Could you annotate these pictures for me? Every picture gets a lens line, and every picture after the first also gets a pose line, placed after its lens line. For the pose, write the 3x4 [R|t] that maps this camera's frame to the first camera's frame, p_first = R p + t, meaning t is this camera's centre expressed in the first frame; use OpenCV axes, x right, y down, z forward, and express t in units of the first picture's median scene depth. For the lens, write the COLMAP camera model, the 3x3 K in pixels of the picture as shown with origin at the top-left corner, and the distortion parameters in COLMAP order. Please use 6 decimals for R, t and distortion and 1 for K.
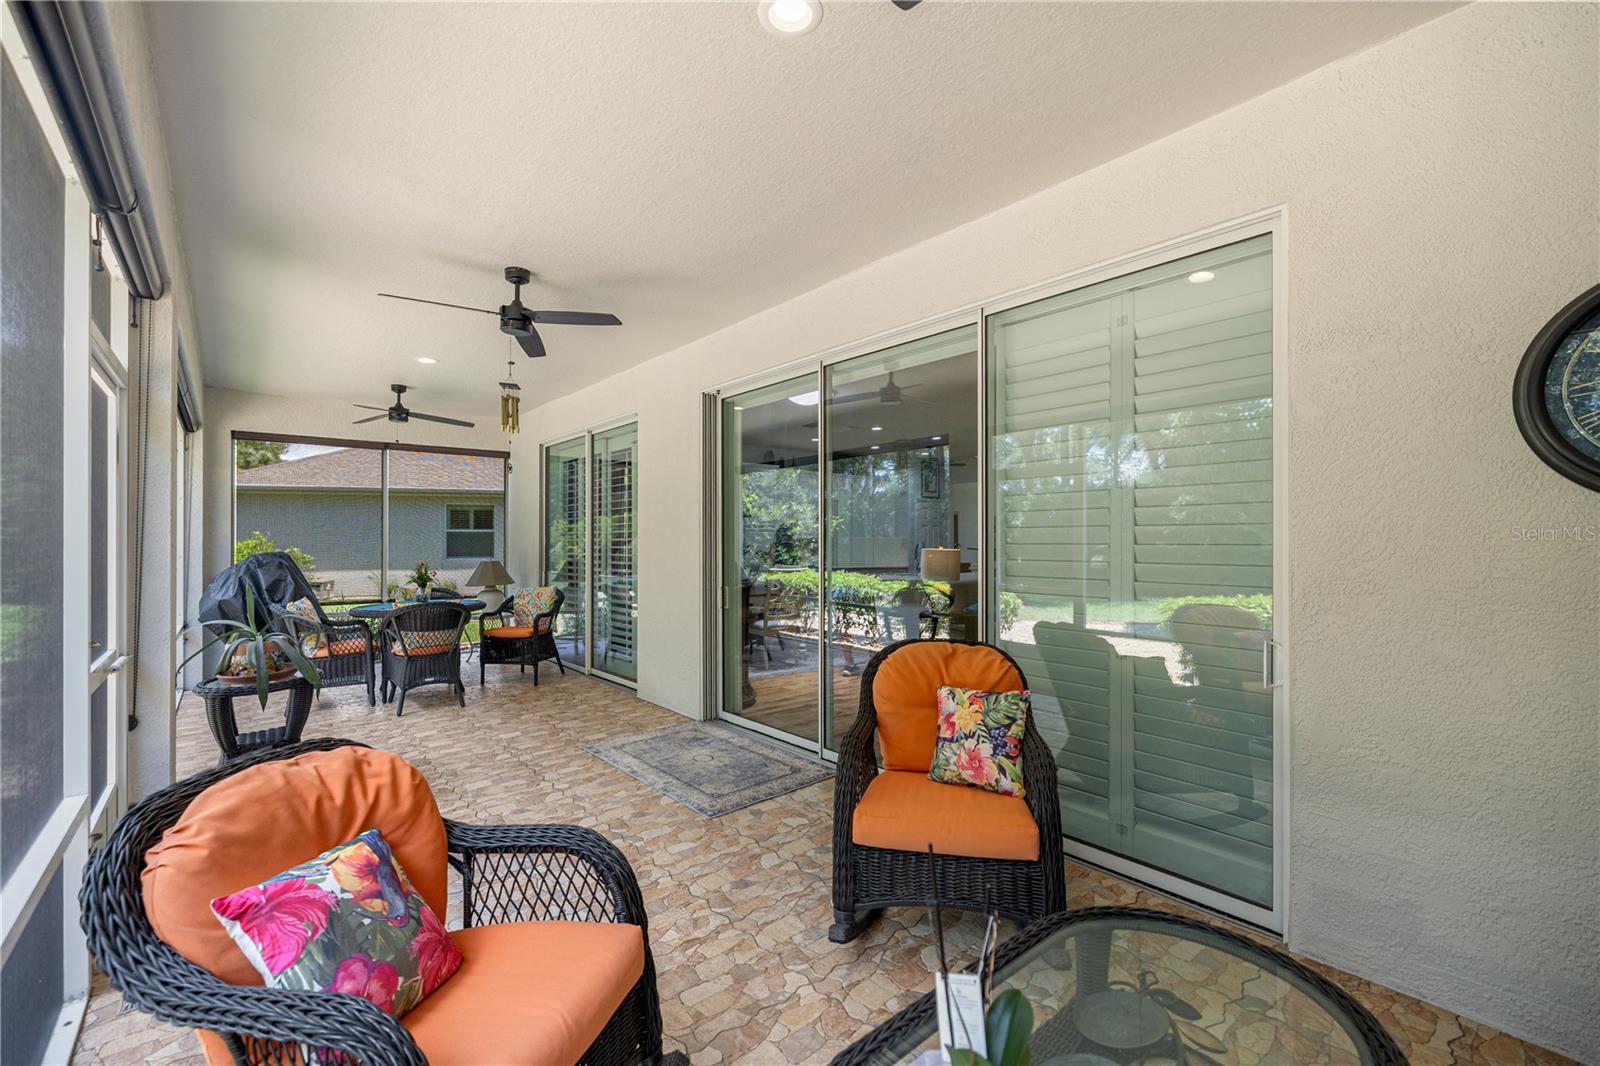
lens RADIAL K [[671.4, 0, 798.3], [0, 671.4, 540.4], [0, 0, 1]] dist [0.001057, -0.000411]
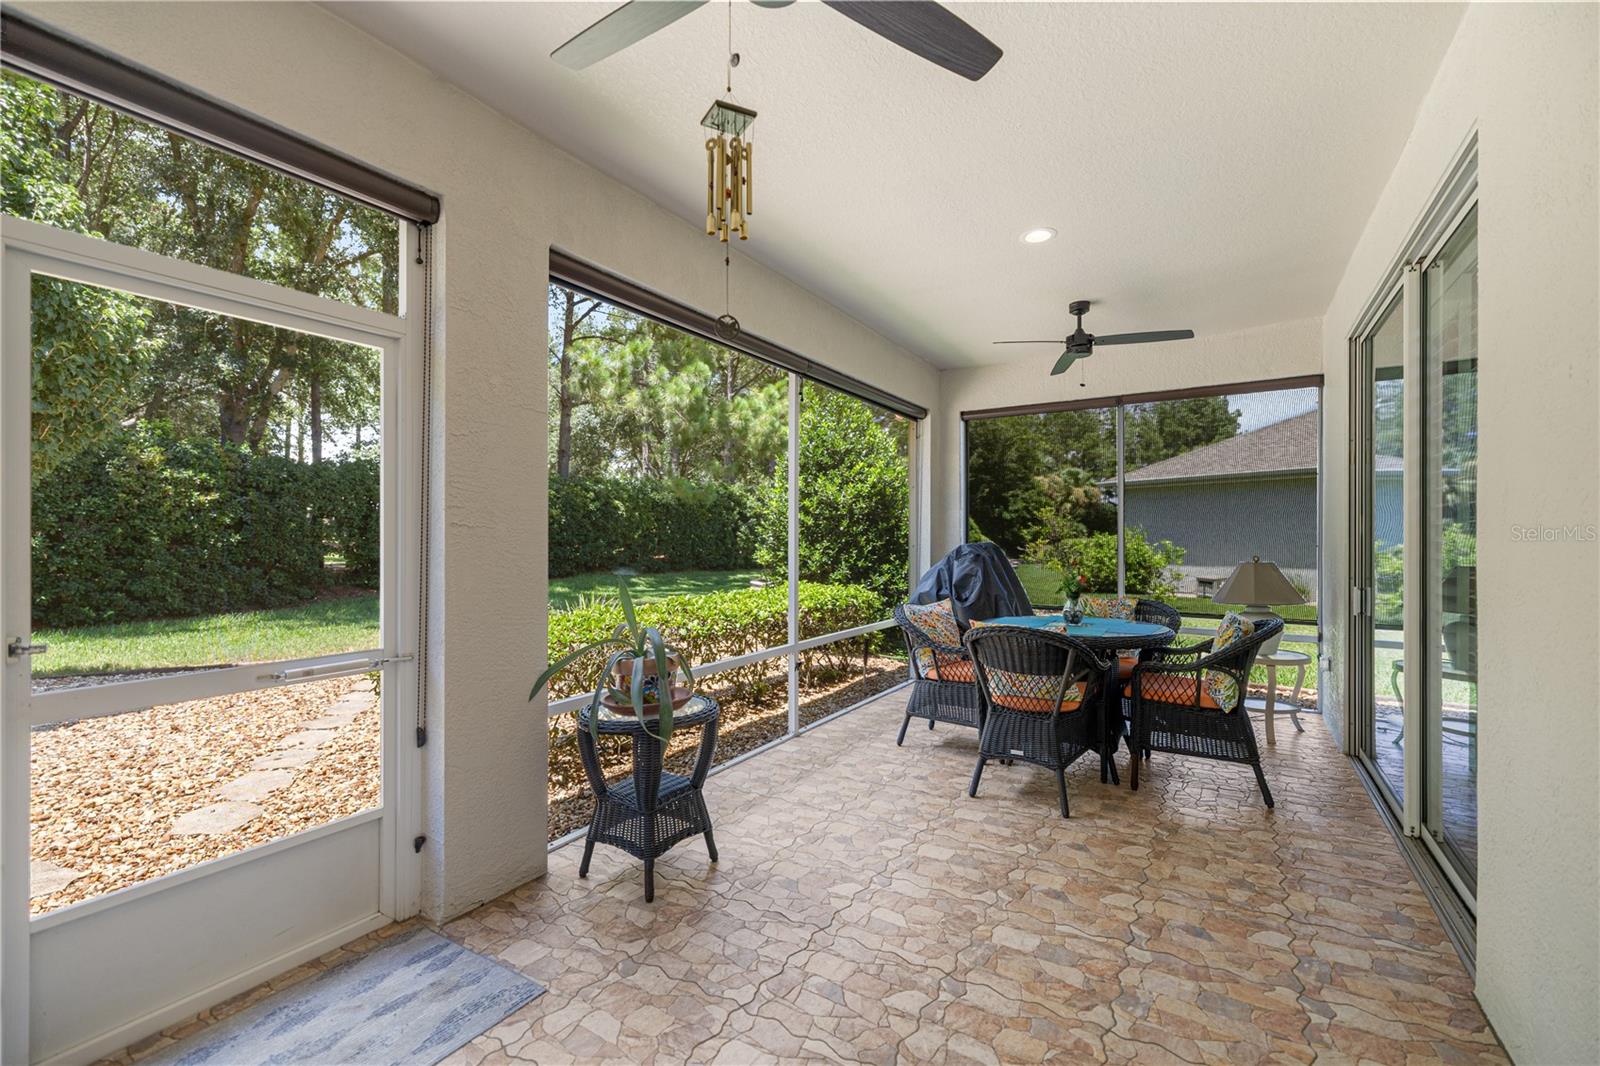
lens RADIAL K [[671.4, 0, 798.3], [0, 671.4, 540.4], [0, 0, 1]] dist [0.001057, -0.000411]
pose [[0.302928, 0.011520, -0.952944, -0.030785], [-0.003658, 0.999934, 0.010925, 0.007584], [0.953006, 0.000176, 0.302950, 0.668683]]
